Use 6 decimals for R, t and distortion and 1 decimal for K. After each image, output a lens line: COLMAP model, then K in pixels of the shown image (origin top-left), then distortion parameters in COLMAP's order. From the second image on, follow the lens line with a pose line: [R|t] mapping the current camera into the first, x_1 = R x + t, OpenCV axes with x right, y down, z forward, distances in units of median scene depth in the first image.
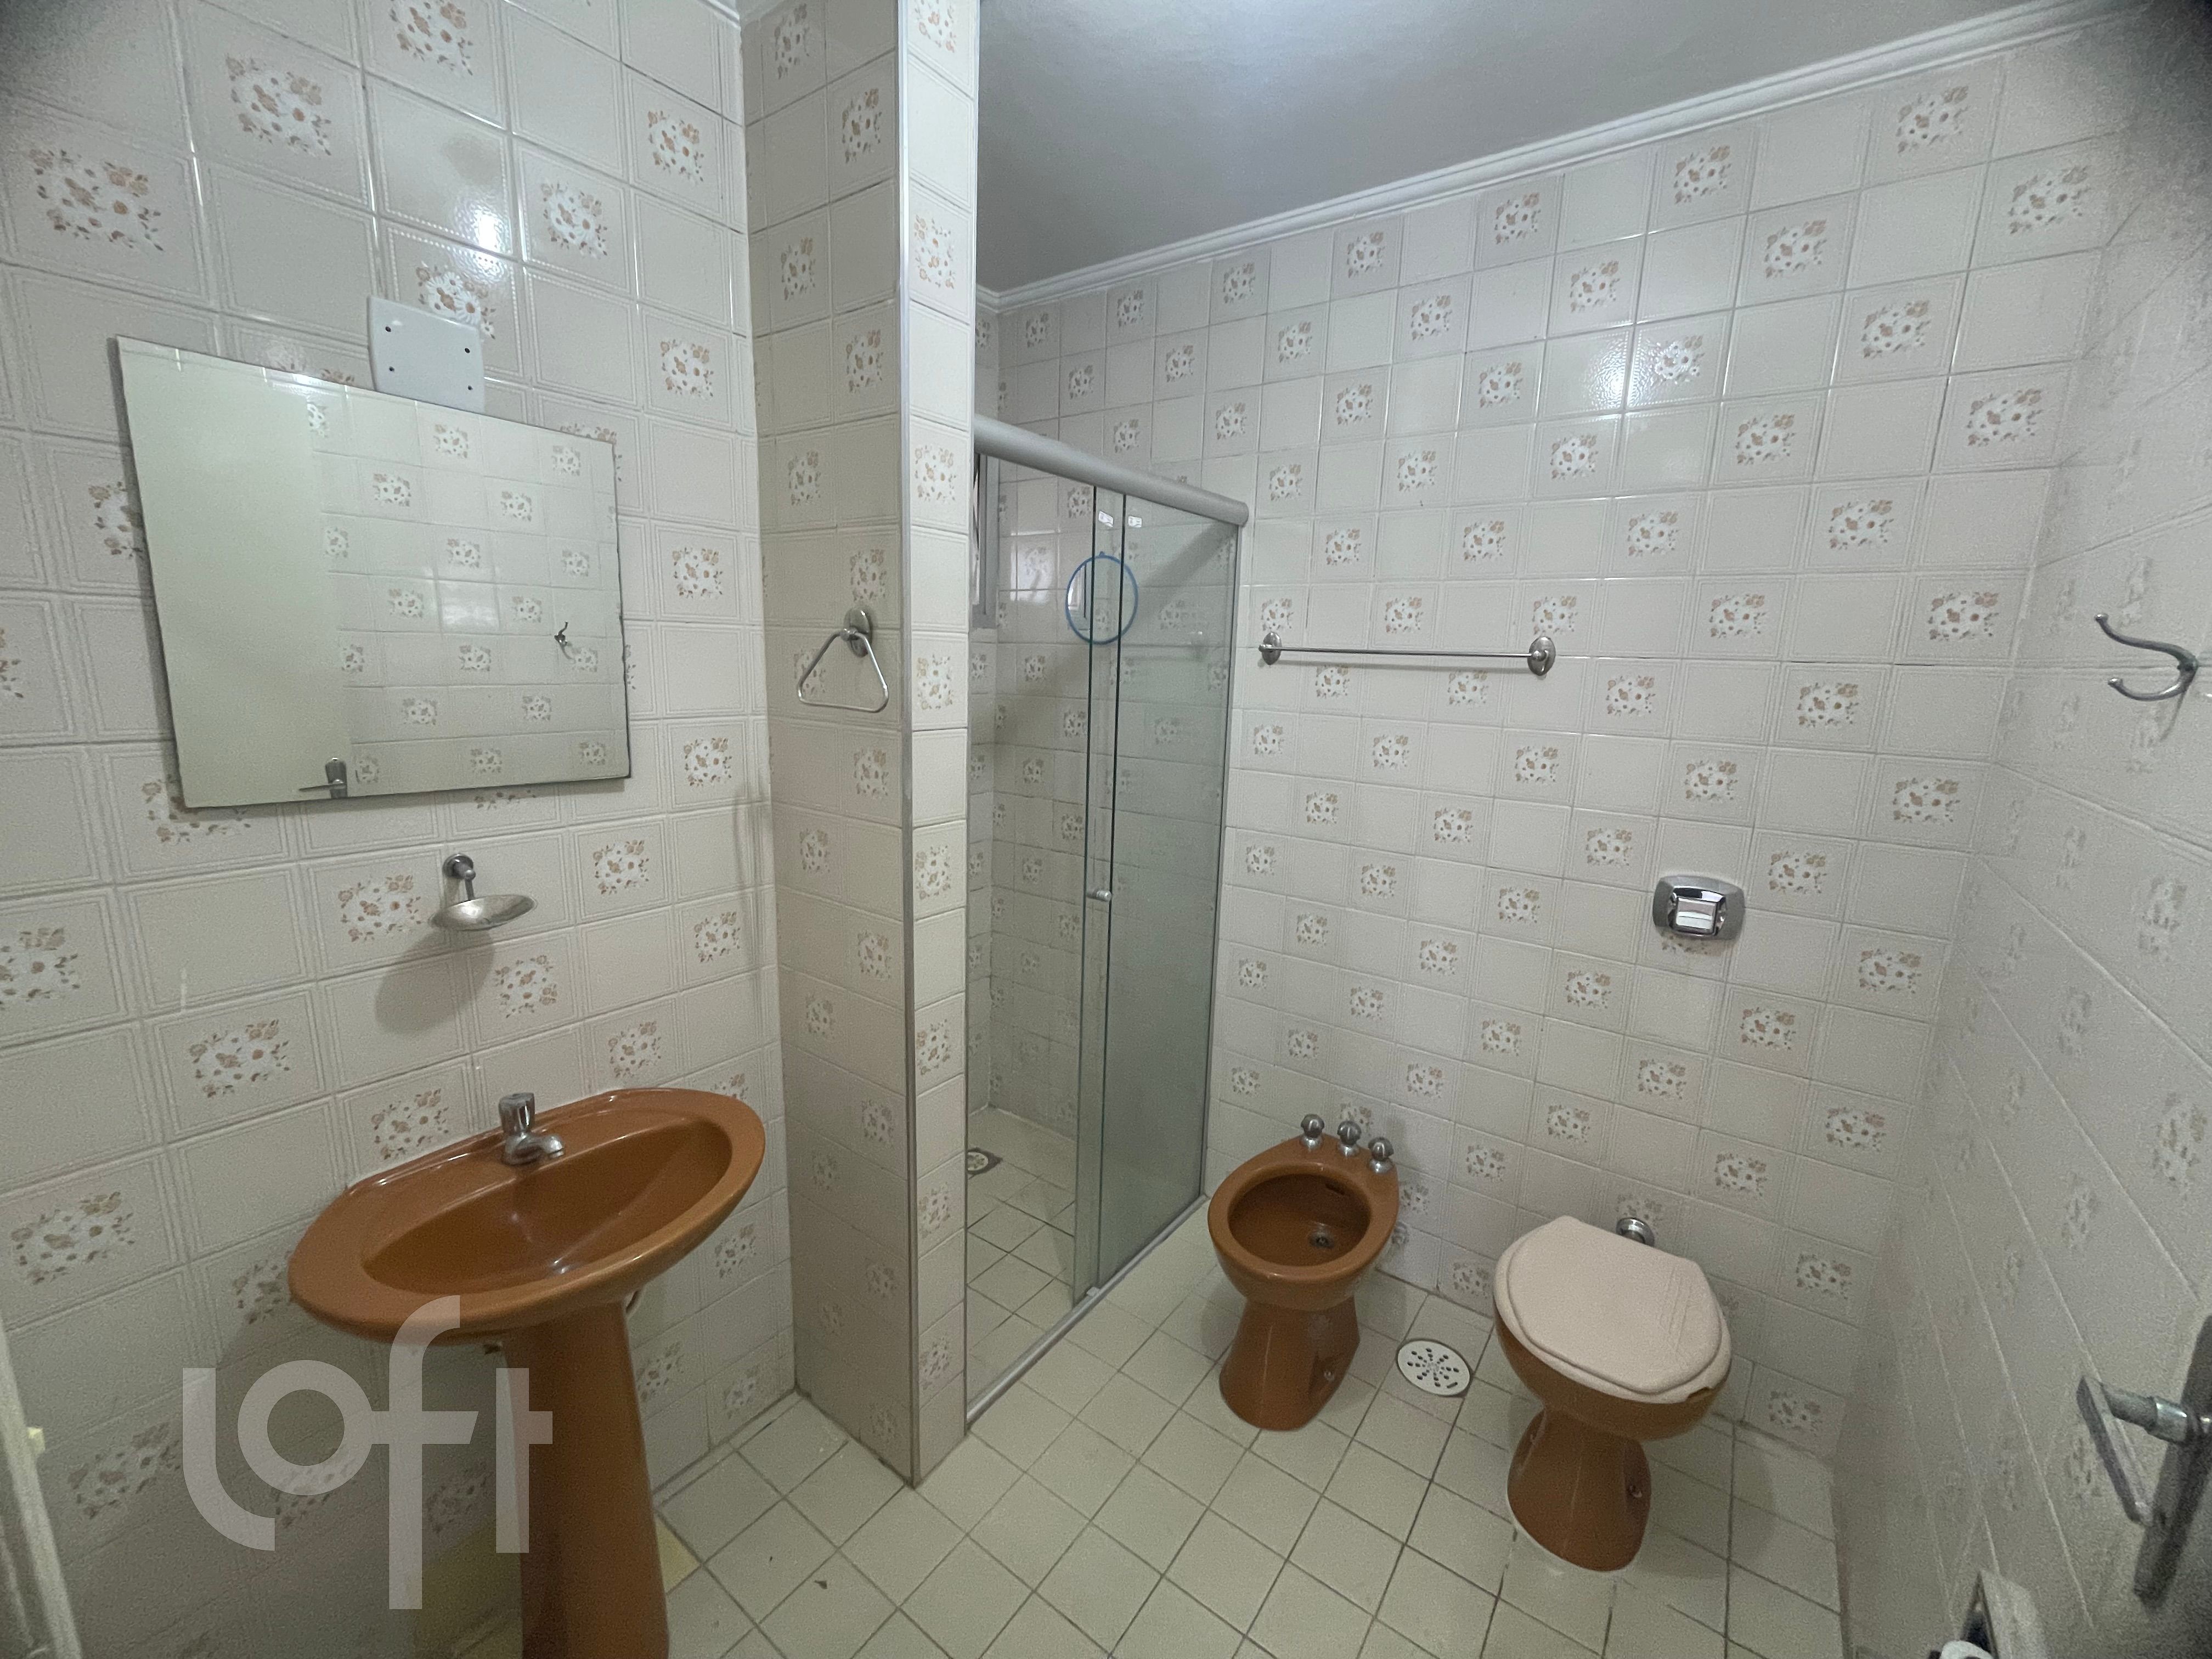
lens RADIAL K [[894.2, 0, 1101.7], [0, 894.2, 827.8], [0, 0, 1]] dist [-0.000442, 0.000461]
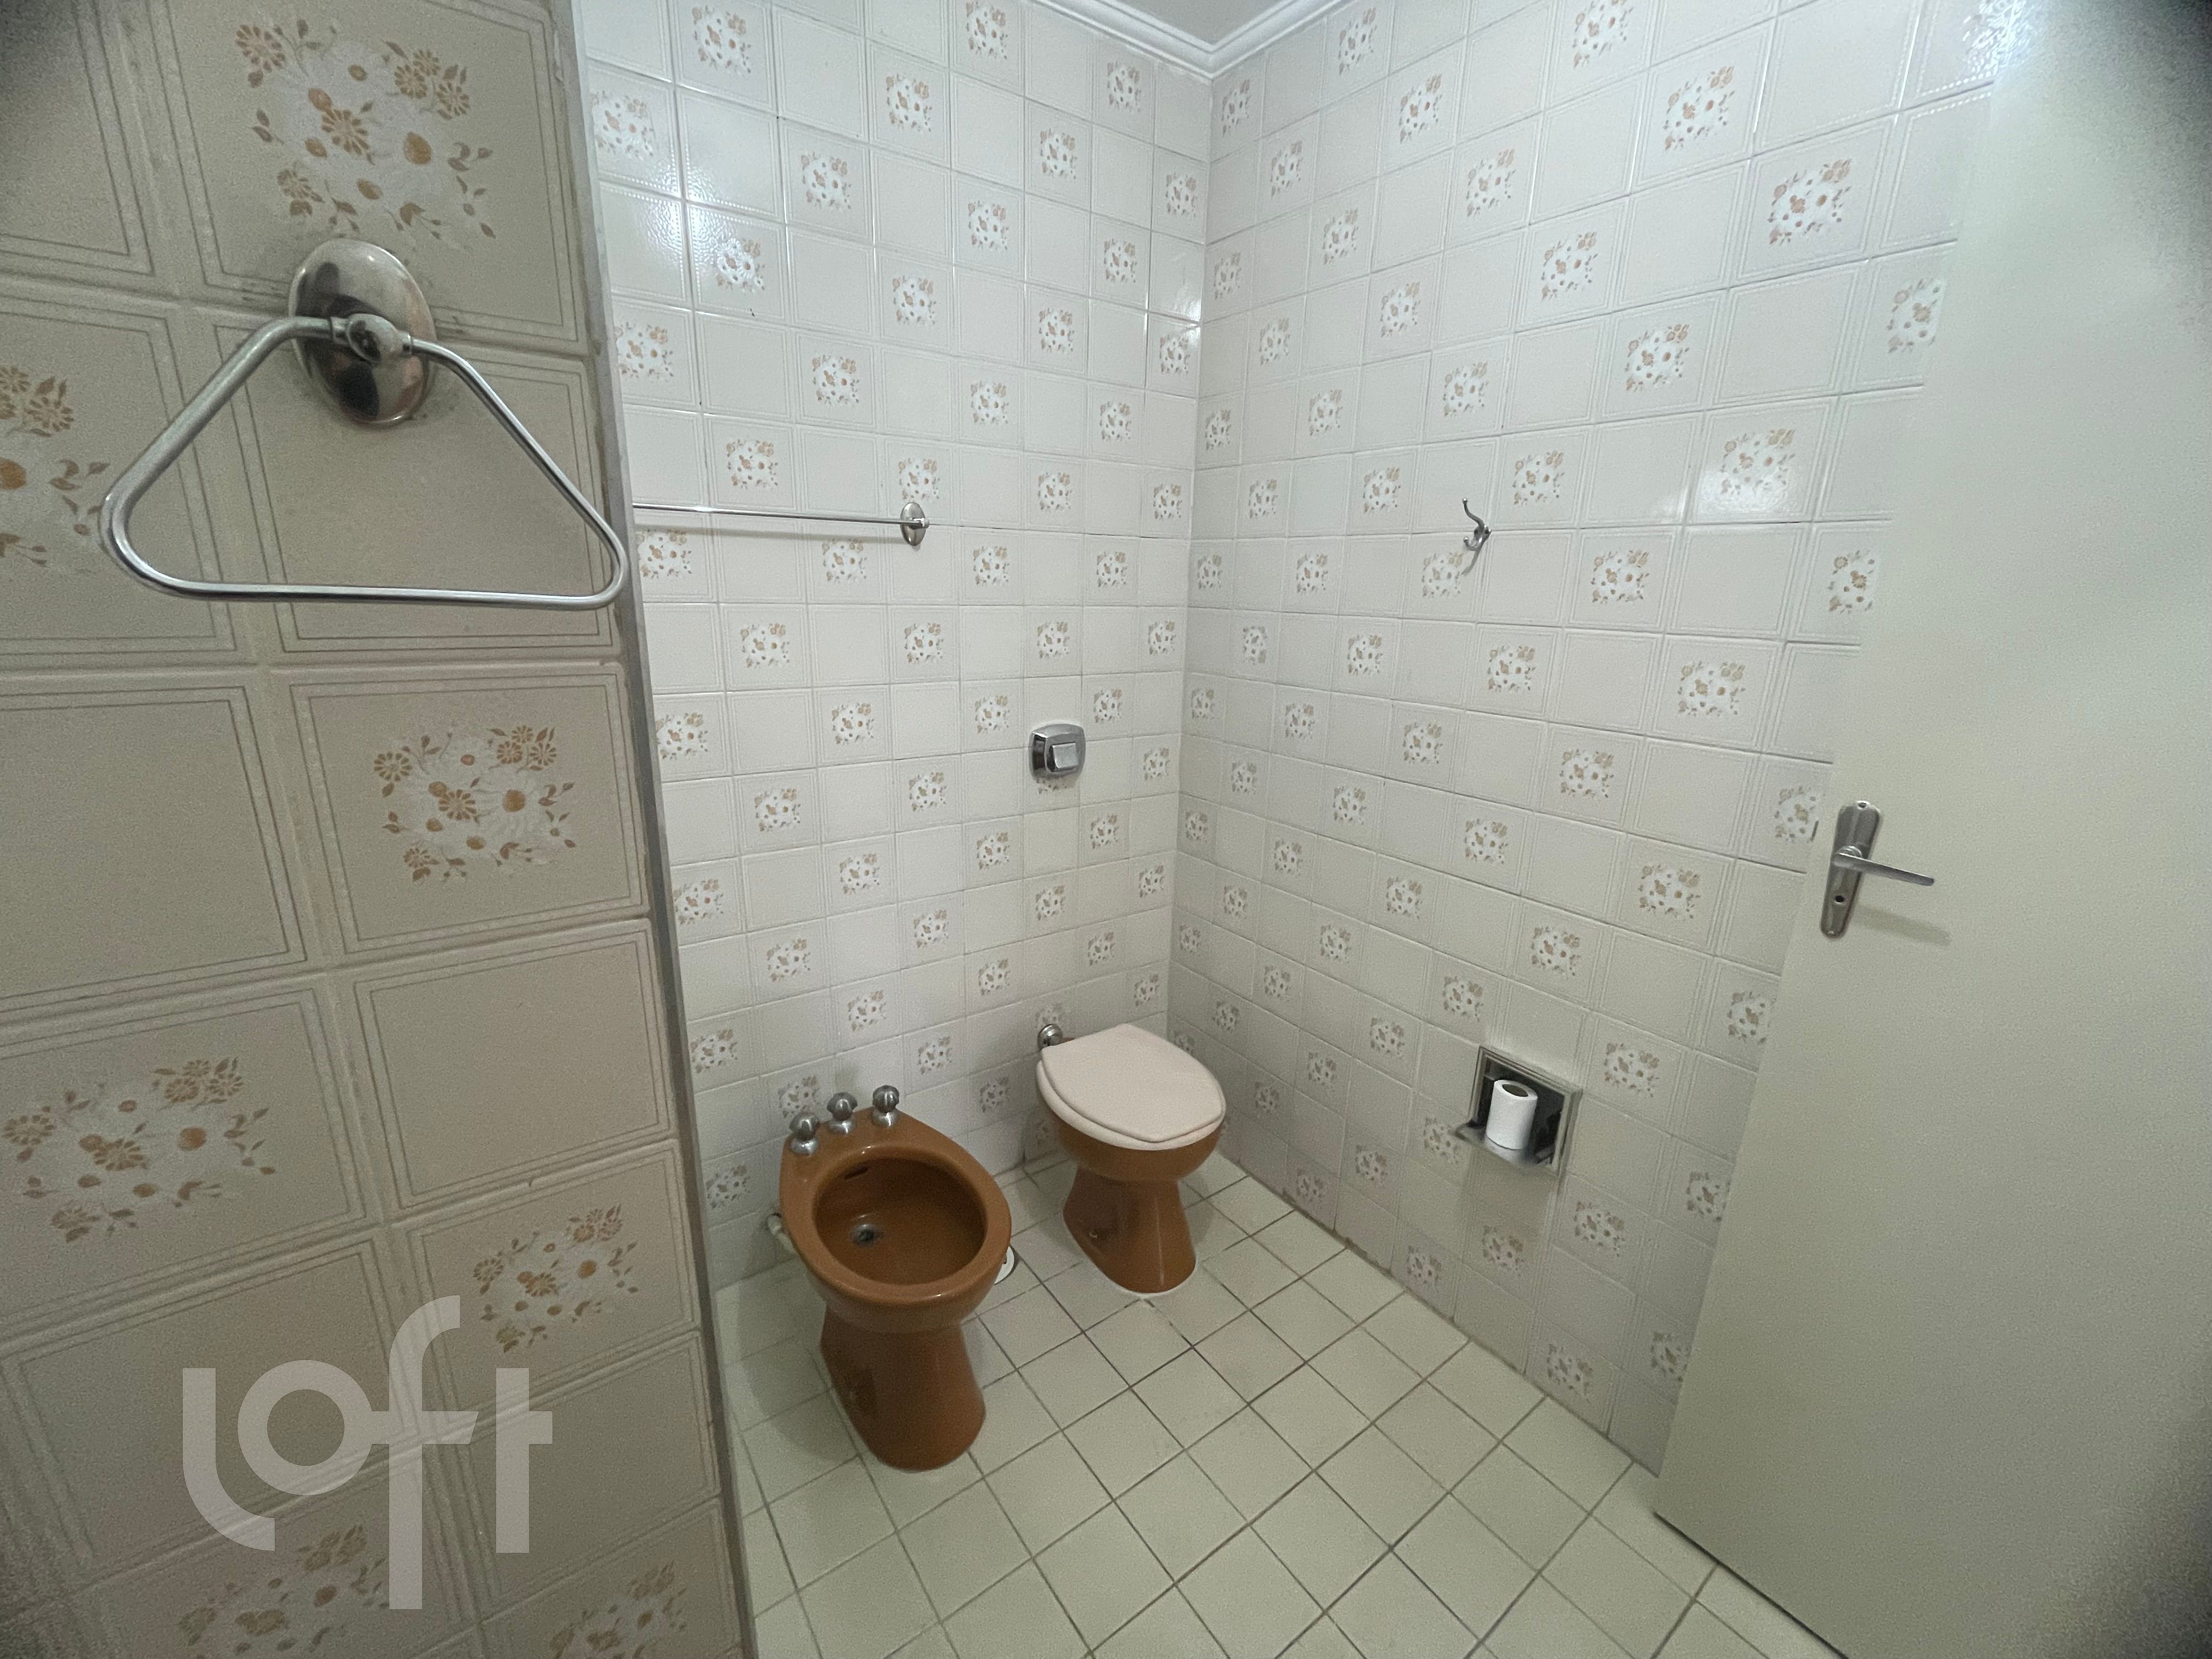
lens RADIAL K [[894.2, 0, 1101.7], [0, 894.2, 827.8], [0, 0, 1]] dist [-0.000442, 0.000461]
pose [[0.310721, -0.273150, 0.910407, -0.398133], [0.170124, 0.958333, 0.229467, -0.071051], [-0.935153, 0.083582, 0.344244, 0.538285]]
